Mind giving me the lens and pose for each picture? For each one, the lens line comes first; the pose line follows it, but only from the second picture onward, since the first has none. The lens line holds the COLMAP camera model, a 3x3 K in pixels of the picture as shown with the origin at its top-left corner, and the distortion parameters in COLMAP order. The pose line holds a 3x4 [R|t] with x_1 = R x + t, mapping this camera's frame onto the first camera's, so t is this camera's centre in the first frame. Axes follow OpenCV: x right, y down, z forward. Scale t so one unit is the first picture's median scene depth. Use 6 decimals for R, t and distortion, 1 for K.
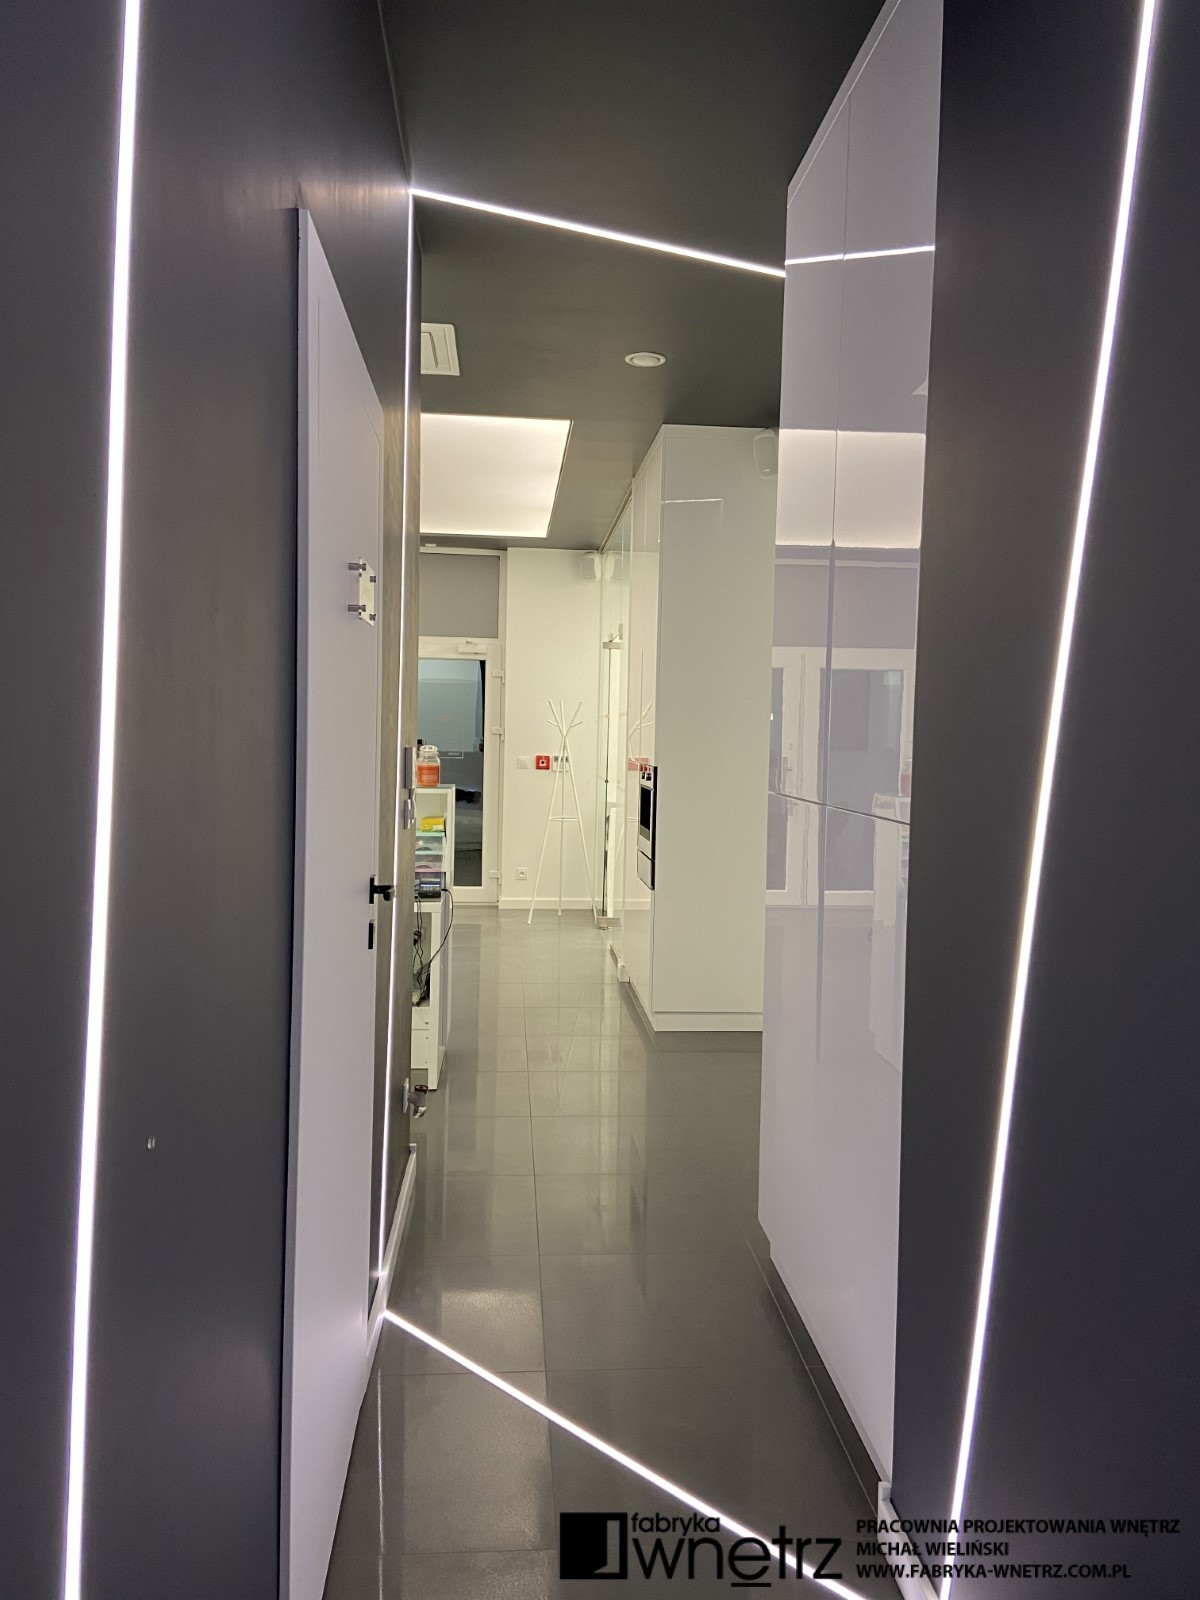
lens RADIAL K [[1223.0, 0, 621.6], [0, 1223.0, 775.8], [0, 0, 1]] dist [0.085805, -0.000890]
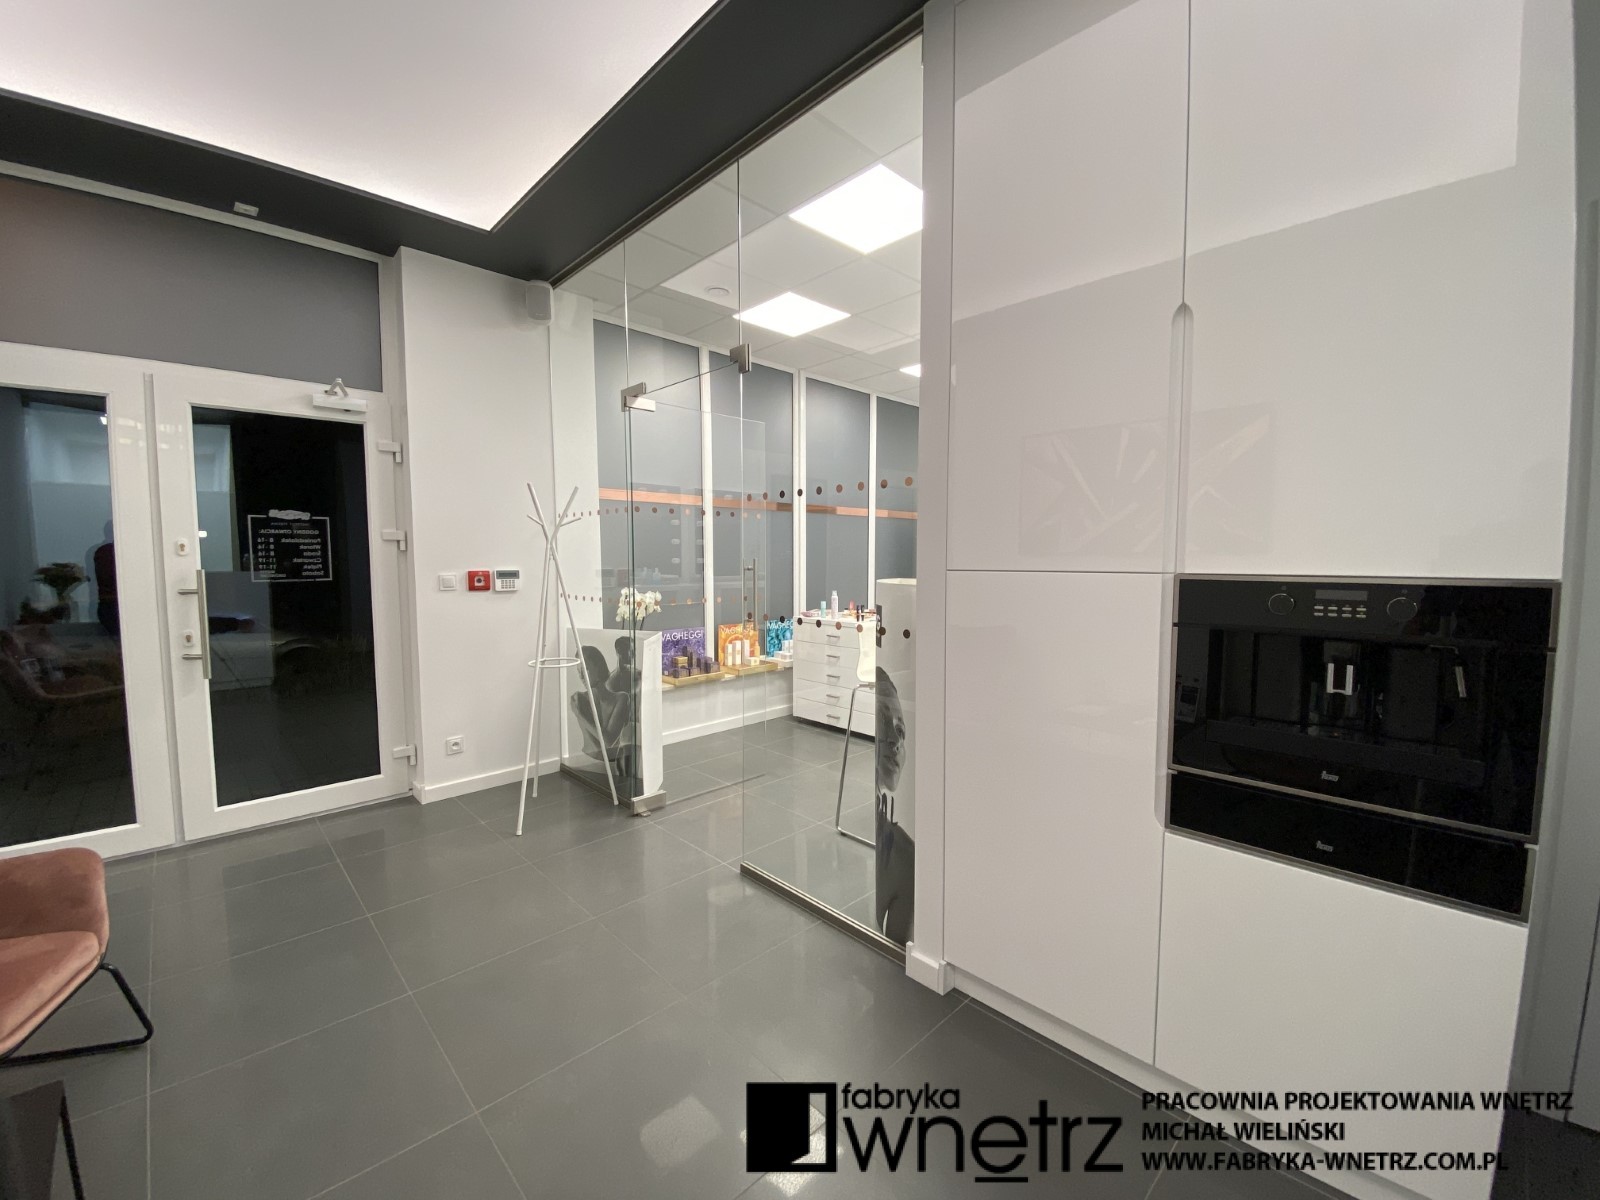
lens RADIAL K [[654.2, 0, 800.0], [0, 654.2, 600.0], [0, 0, 1]] dist [-0.001095, -0.000335]
pose [[0.774682, -0.060739, 0.629427, -0.283737], [0.037148, 0.998029, 0.050588, -0.021541], [-0.631258, -0.015808, 0.775412, 1.080817]]
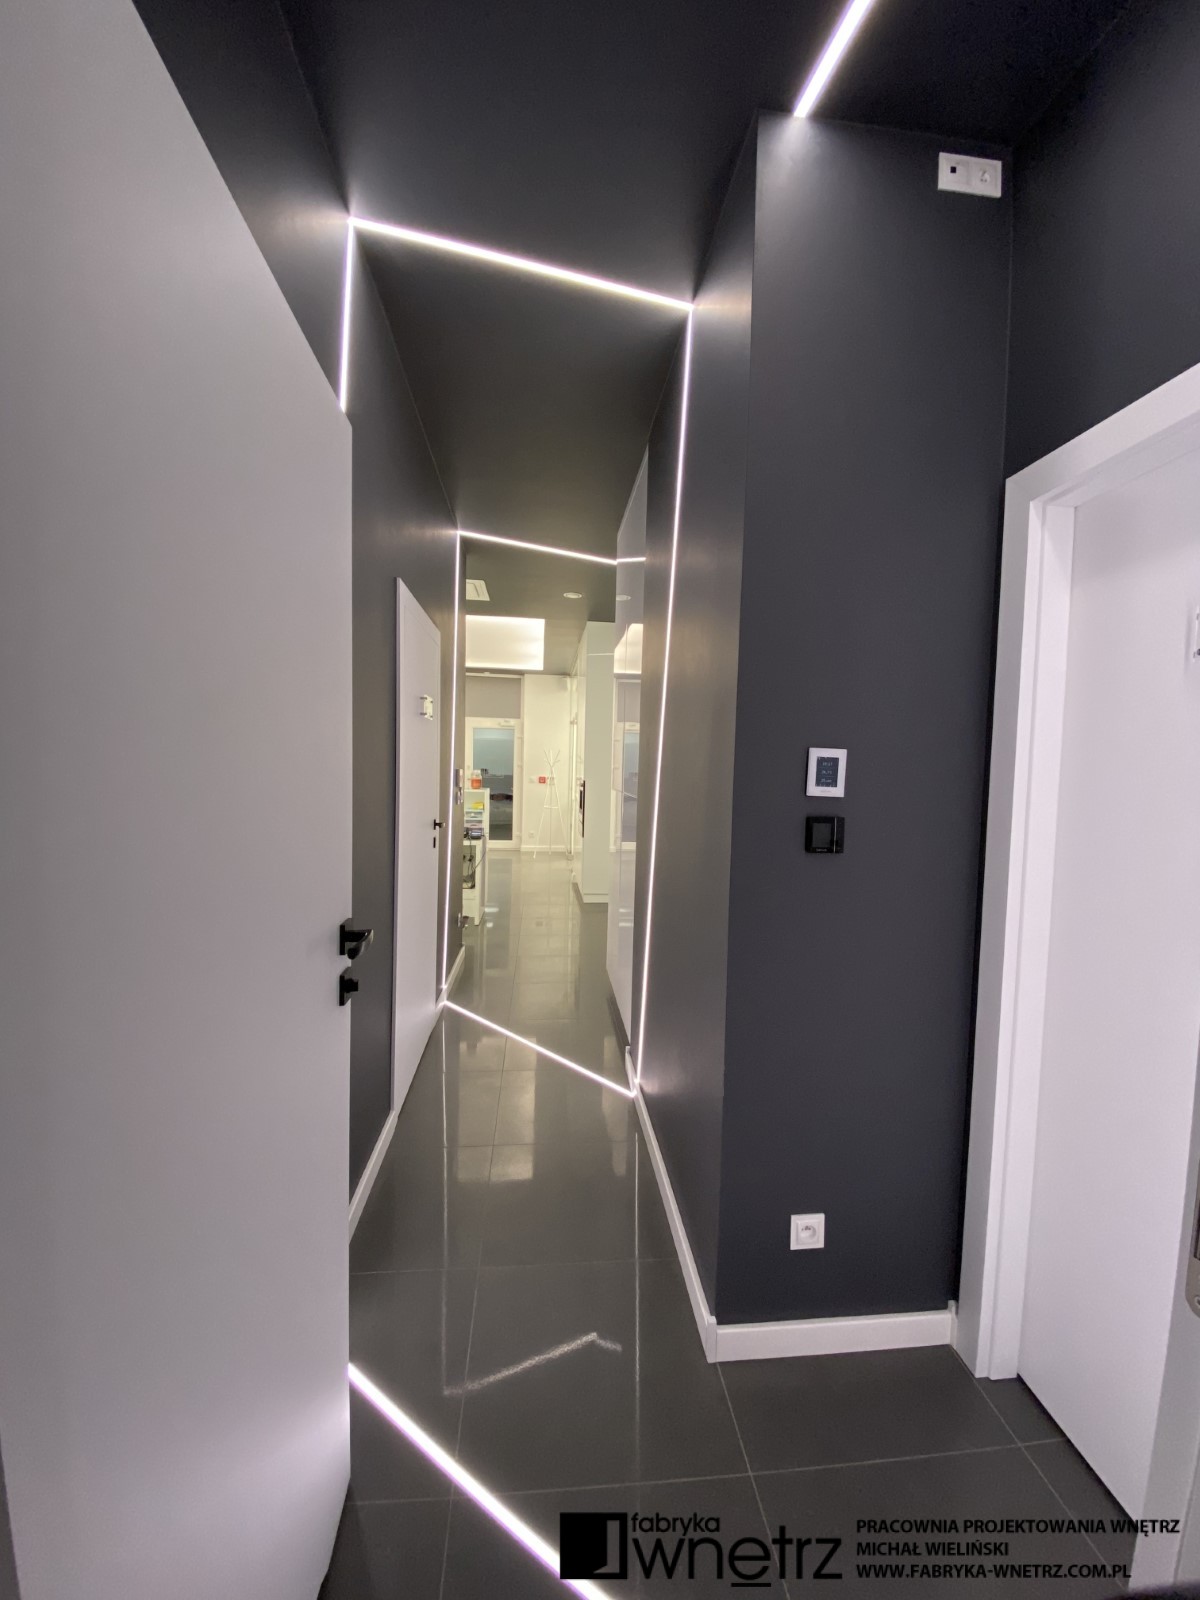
lens RADIAL K [[633.9, 0, 604.6], [0, 633.9, 795.7], [0, 0, 1]] dist [0.071275, -0.000056]
pose [[0.999888, 0.002675, 0.014750, 0.043867], [-0.002832, 0.999939, 0.010689, 0.006821], [-0.014720, -0.010729, 0.999834, -0.107413]]
